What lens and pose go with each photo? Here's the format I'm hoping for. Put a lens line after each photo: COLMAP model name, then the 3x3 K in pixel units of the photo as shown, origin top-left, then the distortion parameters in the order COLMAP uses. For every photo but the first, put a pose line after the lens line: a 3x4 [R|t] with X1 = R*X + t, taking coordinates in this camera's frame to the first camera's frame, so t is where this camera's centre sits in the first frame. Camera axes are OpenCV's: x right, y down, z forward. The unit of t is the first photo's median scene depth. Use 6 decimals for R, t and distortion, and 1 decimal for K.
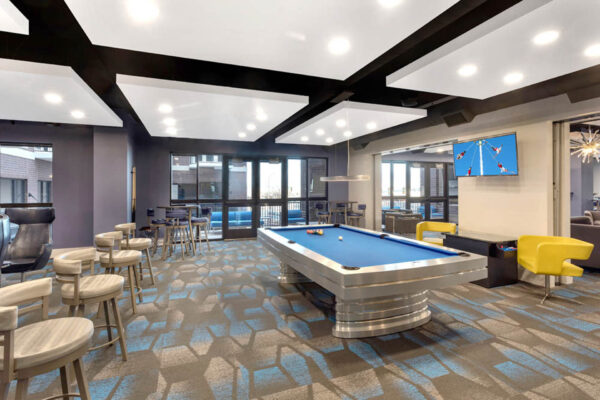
lens RADIAL K [[293.1, 0, 299.0], [0, 293.1, 198.2], [0, 0, 1]] dist [0.002631, 0.000759]
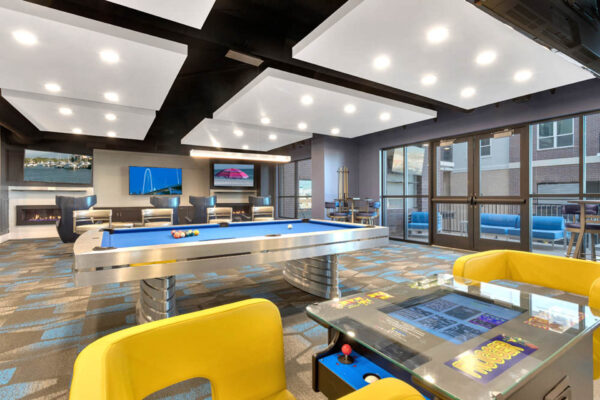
lens RADIAL K [[293.1, 0, 299.0], [0, 293.1, 198.2], [0, 0, 1]] dist [0.002631, 0.000759]
pose [[0.198732, 0.003095, -0.980049, 1.465739], [-0.028903, 0.999579, -0.002704, 0.072138], [0.979628, 0.028864, 0.198738, 1.442198]]
